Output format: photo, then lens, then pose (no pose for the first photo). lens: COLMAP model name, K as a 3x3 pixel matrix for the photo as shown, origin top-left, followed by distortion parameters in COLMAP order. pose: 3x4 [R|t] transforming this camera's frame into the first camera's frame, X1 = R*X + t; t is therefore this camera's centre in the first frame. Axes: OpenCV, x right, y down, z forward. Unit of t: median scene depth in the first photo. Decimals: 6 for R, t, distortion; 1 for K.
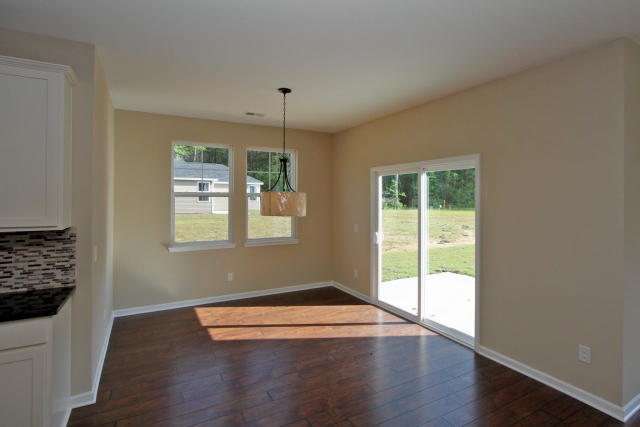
lens RADIAL K [[346.1, 0, 338.0], [0, 346.1, 195.1], [0, 0, 1]] dist [-0.011465, 0.006822]
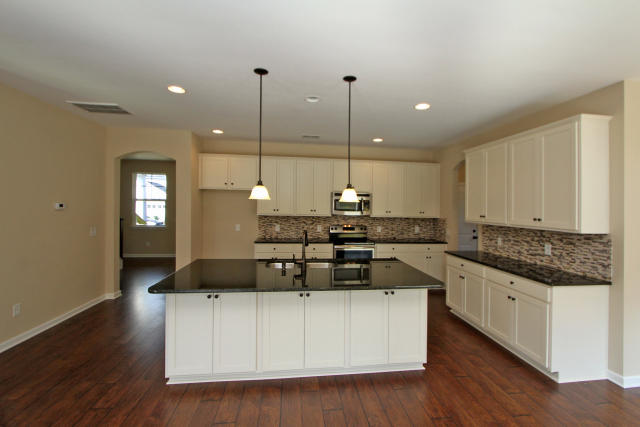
lens RADIAL K [[300.2, 0, 327.8], [0, 300.2, 205.0], [0, 0, 1]] dist [-0.011231, 0.000823]
pose [[-0.397177, -0.016239, -0.917598, 0.632415], [-0.013308, 0.999840, -0.011934, 0.013988], [0.917645, 0.007471, -0.397330, 0.492457]]
